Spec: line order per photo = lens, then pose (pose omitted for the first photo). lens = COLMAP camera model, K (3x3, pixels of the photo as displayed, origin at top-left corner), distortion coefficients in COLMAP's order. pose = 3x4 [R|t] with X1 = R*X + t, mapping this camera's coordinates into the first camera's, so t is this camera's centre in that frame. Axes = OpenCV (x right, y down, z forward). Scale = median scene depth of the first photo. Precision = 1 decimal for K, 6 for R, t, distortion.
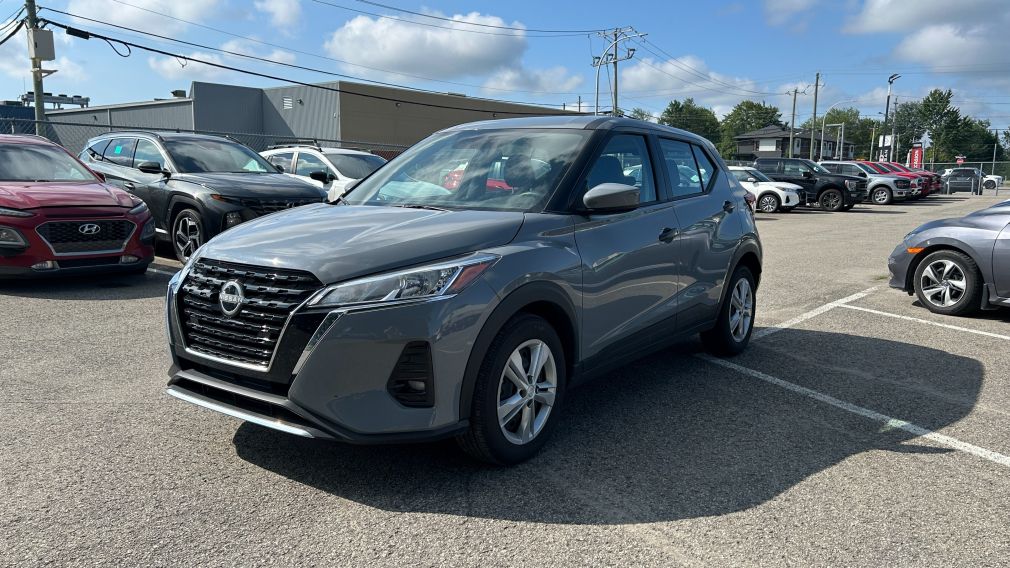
lens RADIAL K [[768.8, 0, 505.0], [0, 768.8, 284.0], [0, 0, 1]] dist [0.051325, -0.062931]
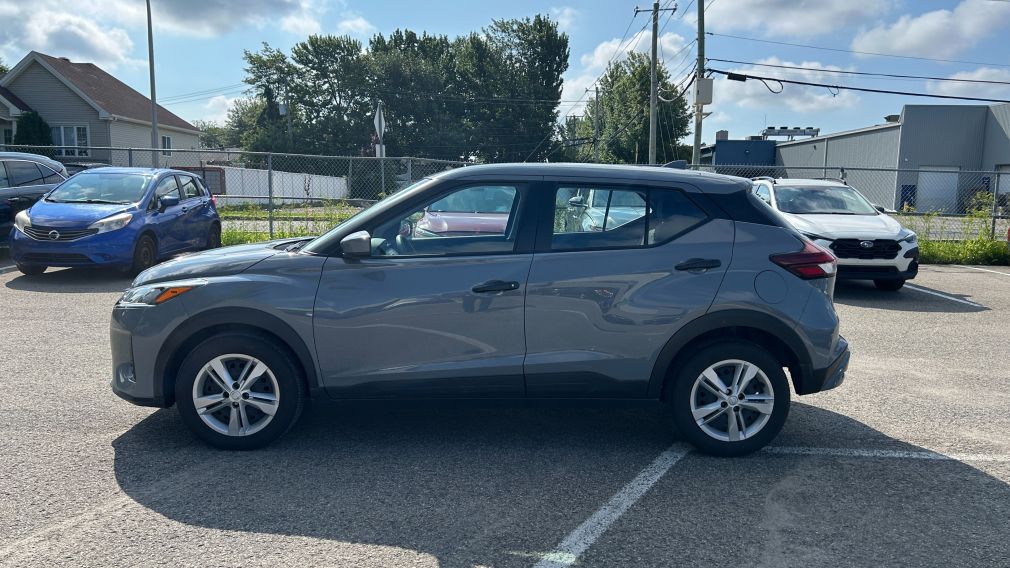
lens RADIAL K [[768.8, 0, 505.0], [0, 768.8, 284.0], [0, 0, 1]] dist [0.051325, -0.062931]
pose [[0.600561, 0.093672, -0.794073, 0.173822], [-0.117929, 0.992630, 0.027904, -0.017271], [0.790834, 0.076887, 0.607182, 0.077206]]
